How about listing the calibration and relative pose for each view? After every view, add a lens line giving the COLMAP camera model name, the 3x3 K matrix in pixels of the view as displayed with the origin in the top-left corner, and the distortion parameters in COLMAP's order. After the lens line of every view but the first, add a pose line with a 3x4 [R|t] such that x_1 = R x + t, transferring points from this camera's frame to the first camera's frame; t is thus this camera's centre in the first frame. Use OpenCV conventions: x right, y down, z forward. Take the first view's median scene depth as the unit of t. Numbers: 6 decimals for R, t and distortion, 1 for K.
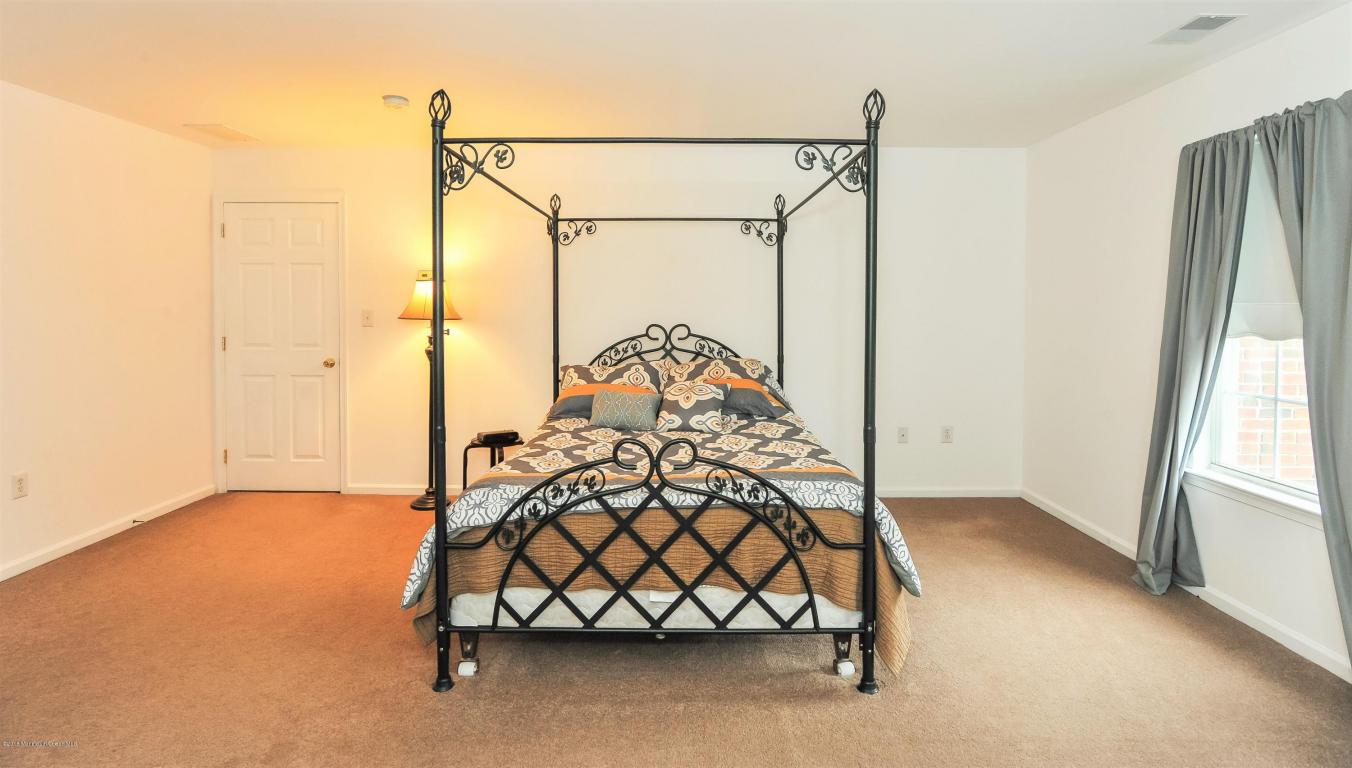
lens RADIAL K [[668.3, 0, 676.0], [0, 668.3, 313.8], [0, 0, 1]] dist [-0.013824, 0.000150]
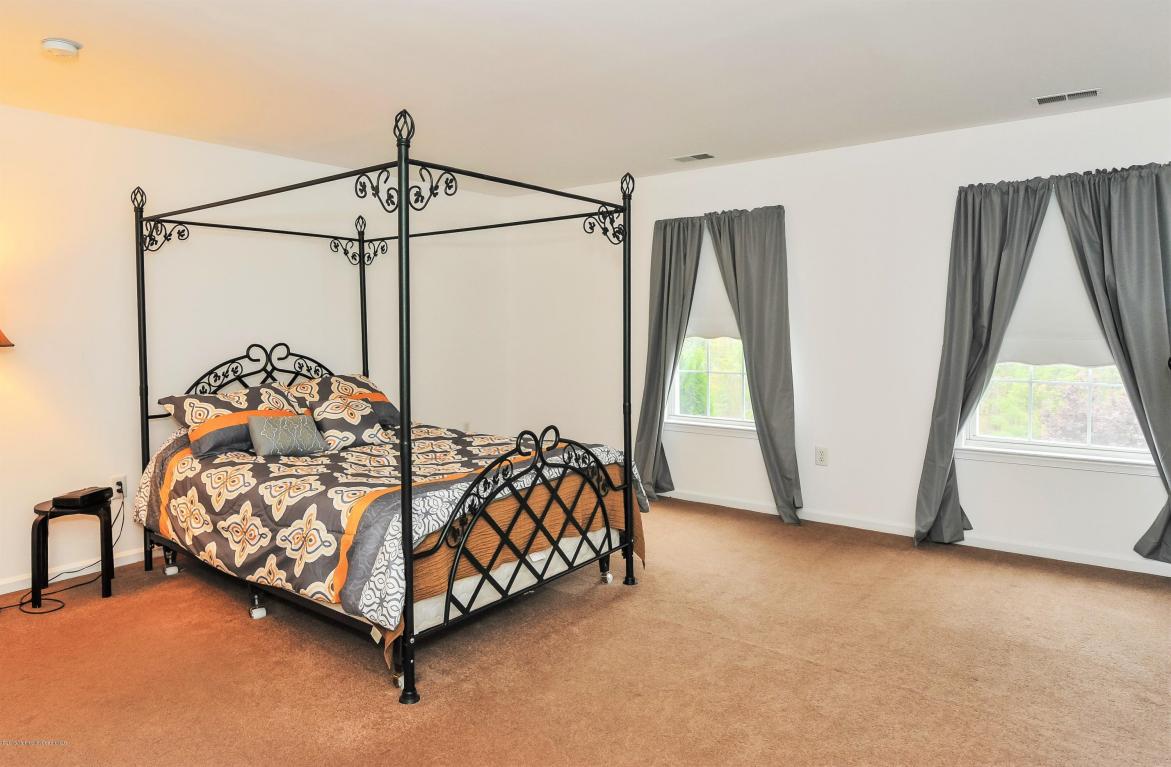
lens RADIAL K [[735.9, 0, 519.9], [0, 735.9, 330.8], [0, 0, 1]] dist [-0.001782, -0.000108]
pose [[0.639636, -0.017220, 0.768485, -1.088151], [0.019936, 0.999784, 0.005810, -0.002444], [-0.768419, 0.011604, 0.639842, 0.148564]]
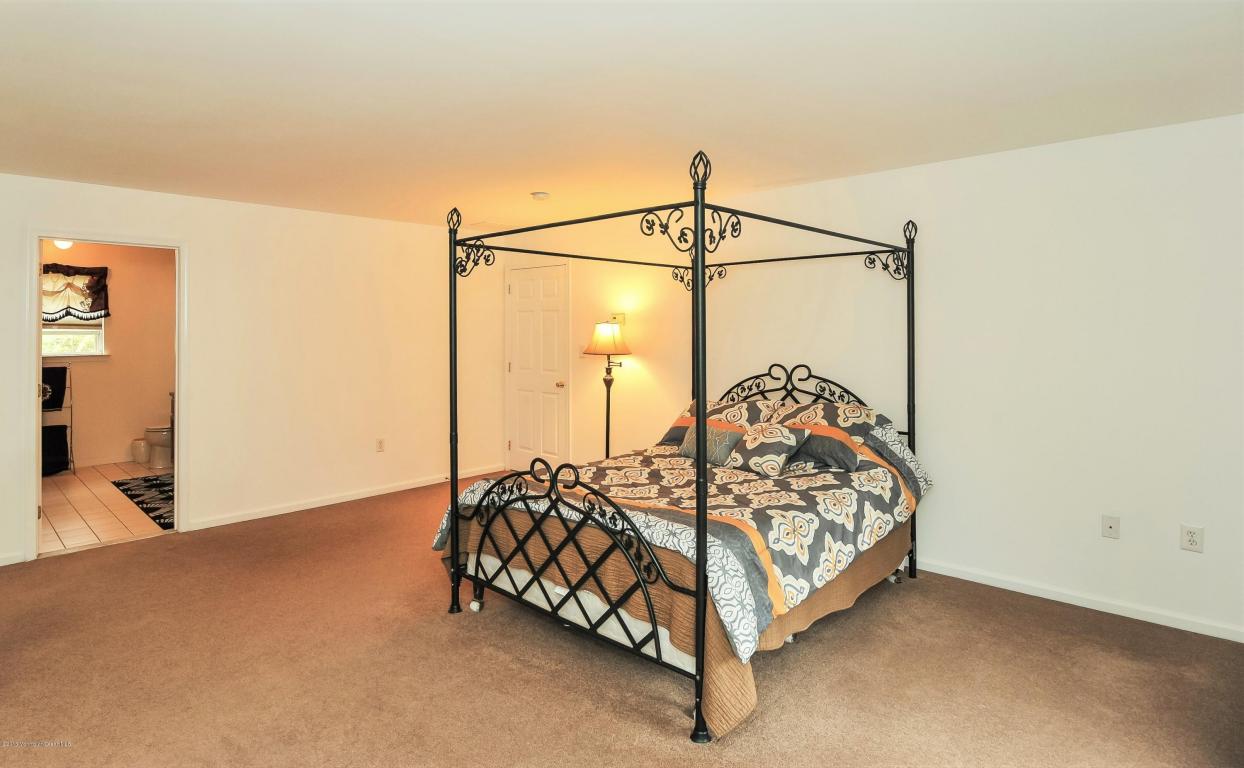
lens RADIAL K [[663.4, 0, 562.6], [0, 663.4, 320.0], [0, 0, 1]] dist [-0.014062, 0.000395]
pose [[0.700820, -0.013110, -0.713217, 0.863981], [-0.005187, 0.999711, -0.023472, -0.048141], [0.713319, 0.020149, 0.700550, 0.131316]]
